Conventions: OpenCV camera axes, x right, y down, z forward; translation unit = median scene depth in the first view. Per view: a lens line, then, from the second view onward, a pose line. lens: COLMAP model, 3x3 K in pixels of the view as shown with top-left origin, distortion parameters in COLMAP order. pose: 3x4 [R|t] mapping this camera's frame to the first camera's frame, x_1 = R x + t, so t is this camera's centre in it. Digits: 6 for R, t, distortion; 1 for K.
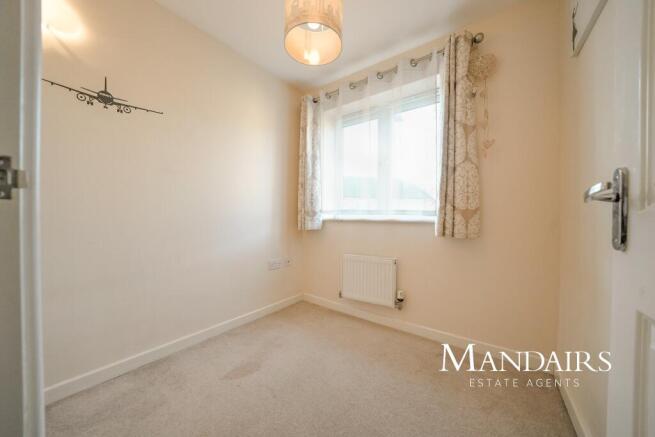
lens RADIAL K [[226.2, 0, 324.7], [0, 226.2, 215.6], [0, 0, 1]] dist [0.000380, 0.000037]
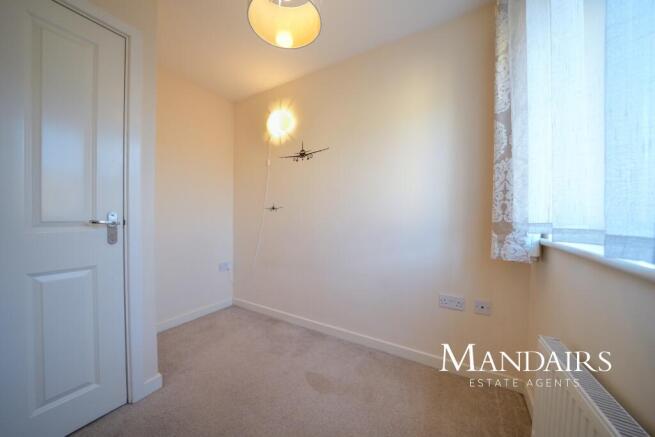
lens RADIAL K [[226.2, 0, 324.7], [0, 226.2, 215.6], [0, 0, 1]] dist [0.000380, 0.000037]
pose [[0.115901, -0.007401, -0.993233, 0.392860], [-0.003506, 0.999963, -0.007860, -0.031695], [0.993255, 0.004394, 0.115871, 0.550331]]
